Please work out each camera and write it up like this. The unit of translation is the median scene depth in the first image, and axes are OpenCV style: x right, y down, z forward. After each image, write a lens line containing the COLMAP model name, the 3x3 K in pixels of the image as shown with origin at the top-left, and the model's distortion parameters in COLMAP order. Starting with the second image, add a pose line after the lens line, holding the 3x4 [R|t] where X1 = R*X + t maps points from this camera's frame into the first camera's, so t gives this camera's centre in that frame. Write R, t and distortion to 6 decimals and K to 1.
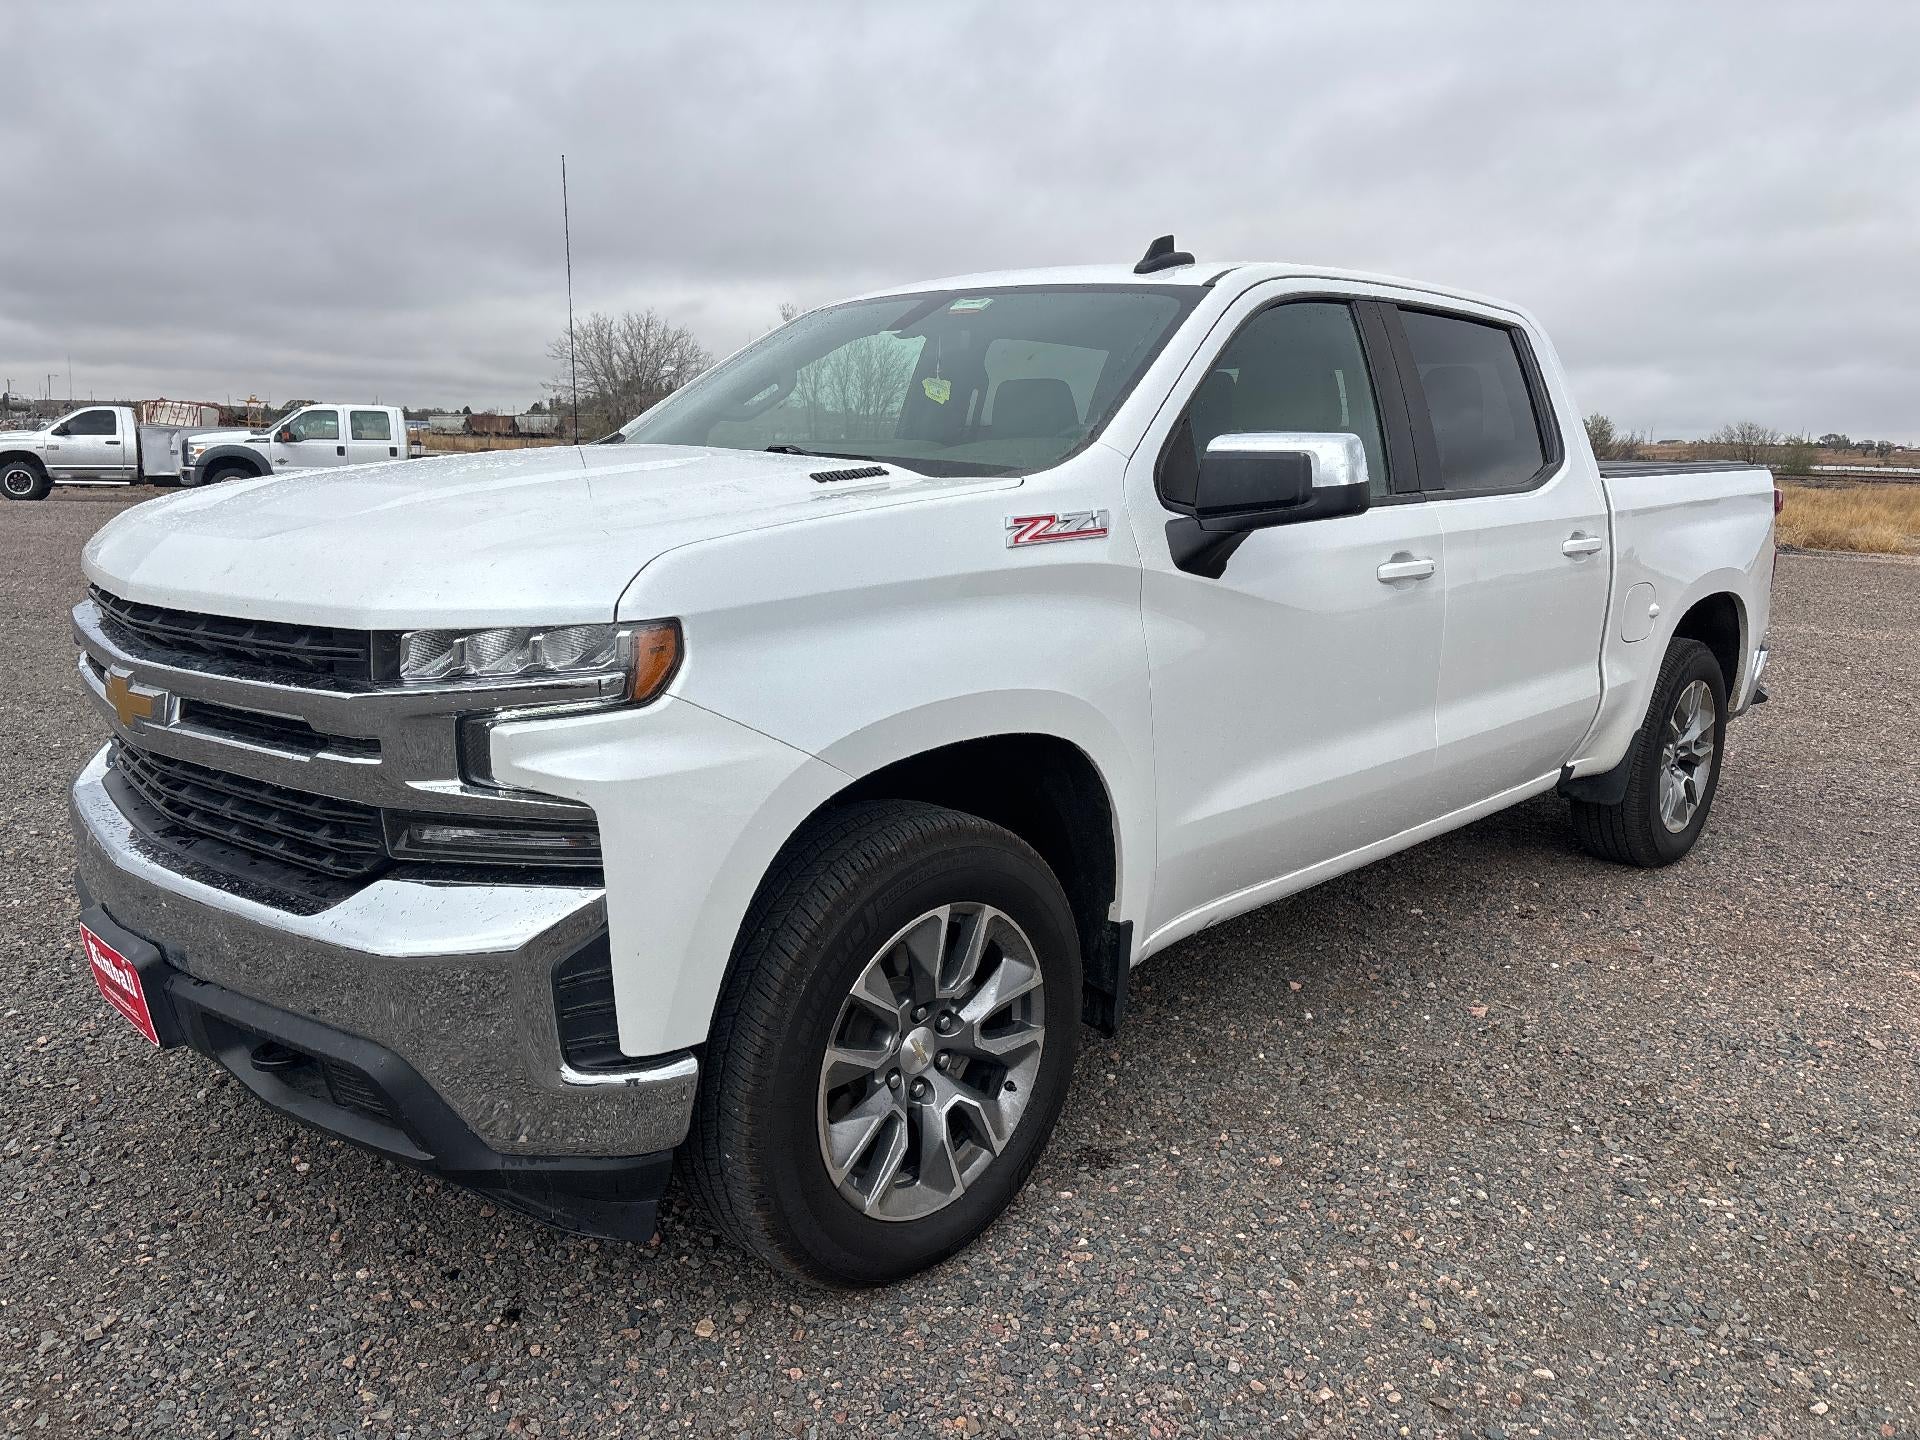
lens RADIAL K [[1472.3, 0, 952.8], [0, 1472.3, 697.5], [0, 0, 1]] dist [0.084122, -0.102538]
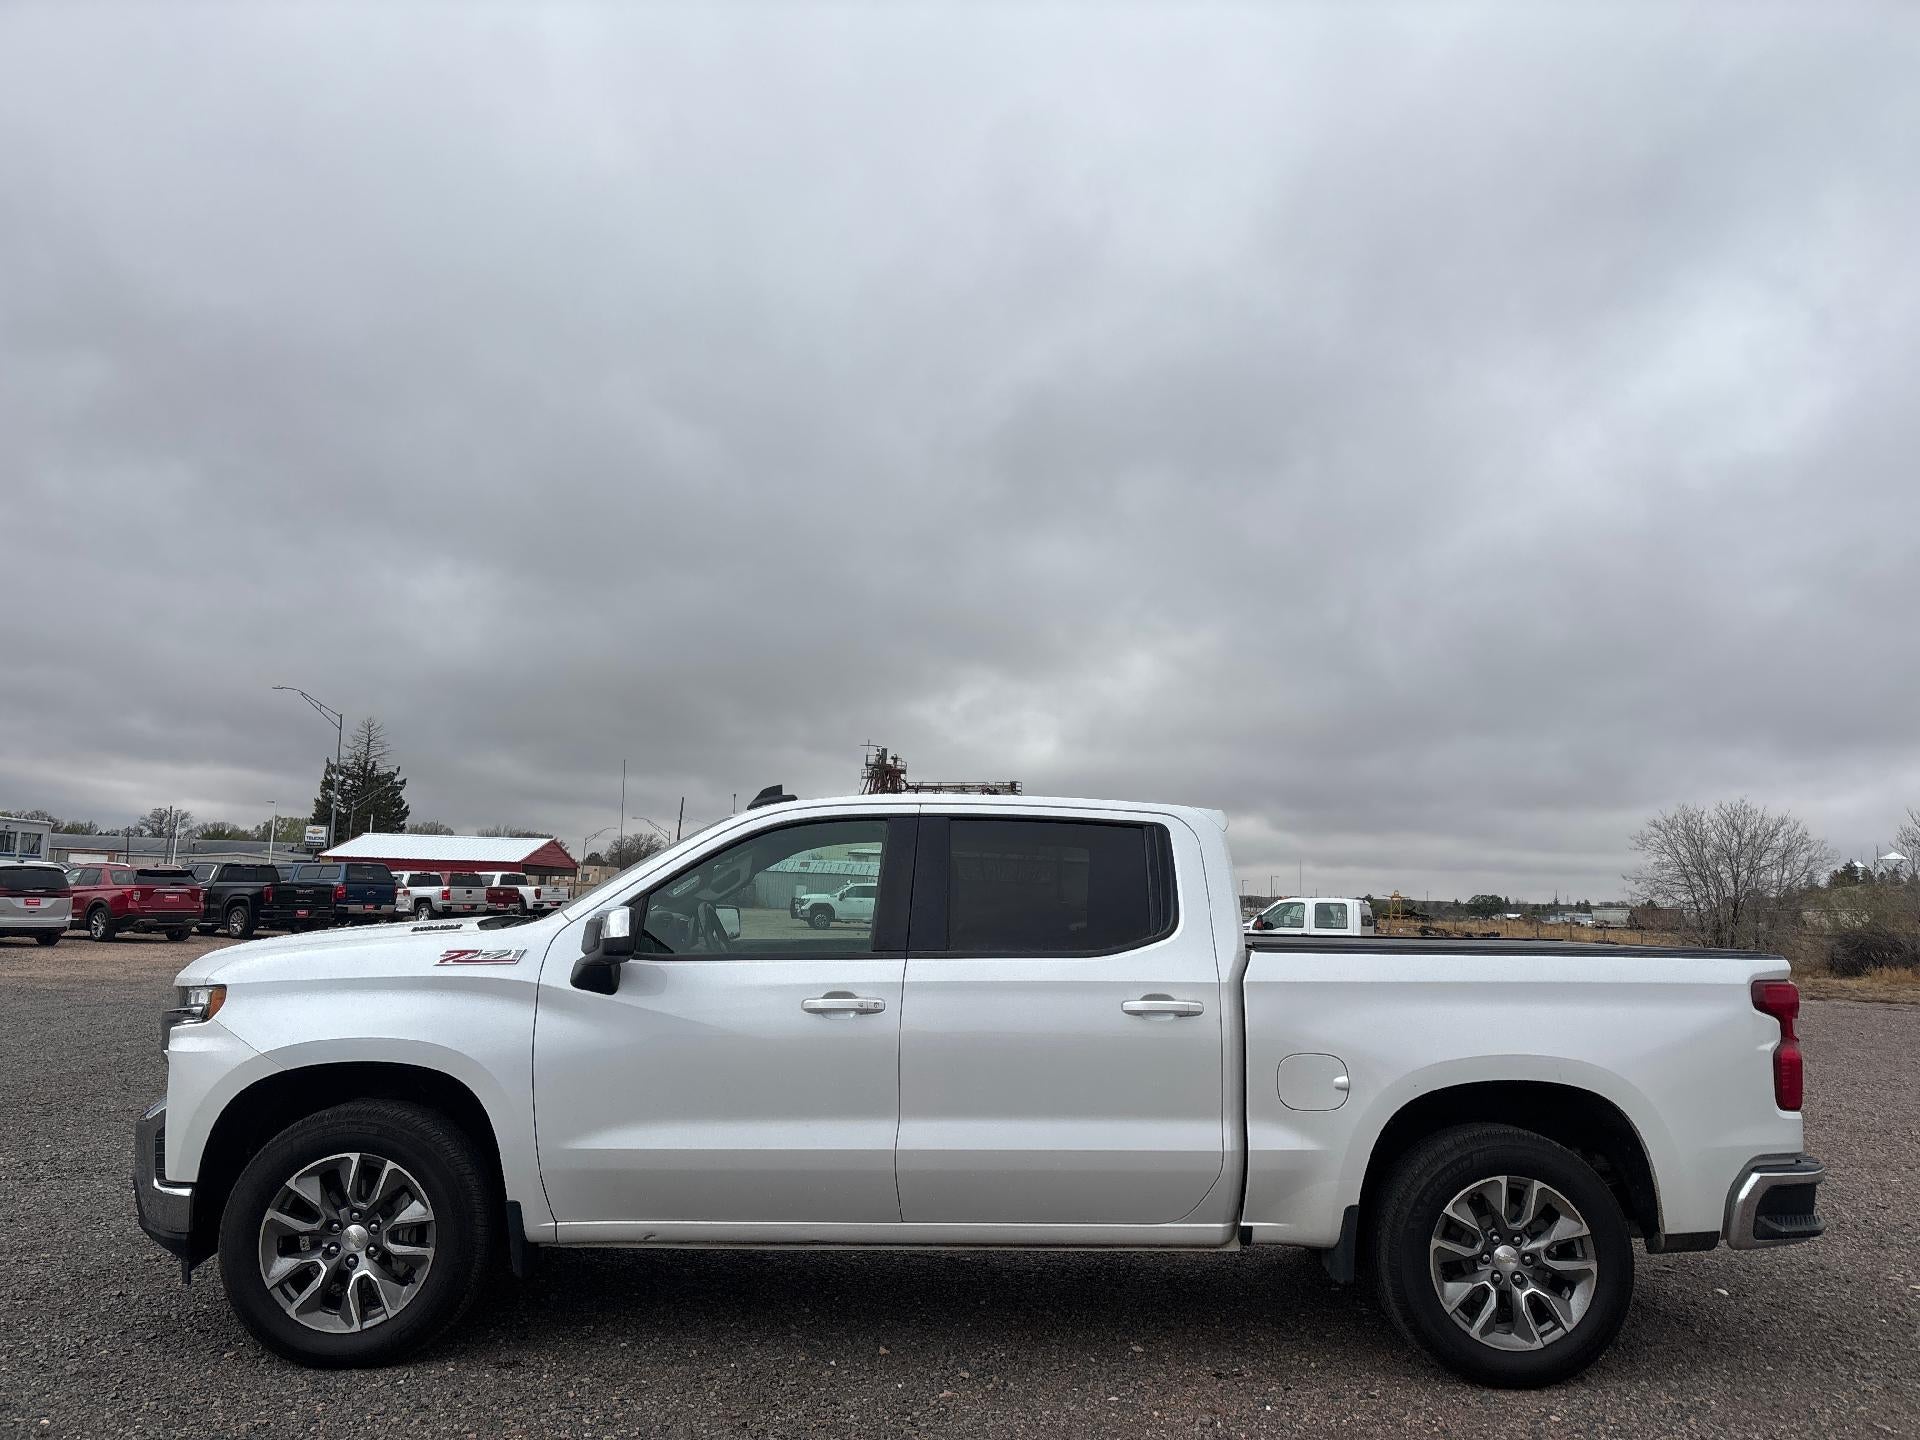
lens RADIAL K [[1436.4, 0, 946.4], [0, 1436.4, 693.8], [0, 0, 1]] dist [0.029353, -0.000259]
pose [[0.706341, -0.106221, -0.699857, 1.805636], [-0.129497, 0.952603, -0.275278, -0.007559], [0.695926, 0.285069, 0.659107, 0.120651]]
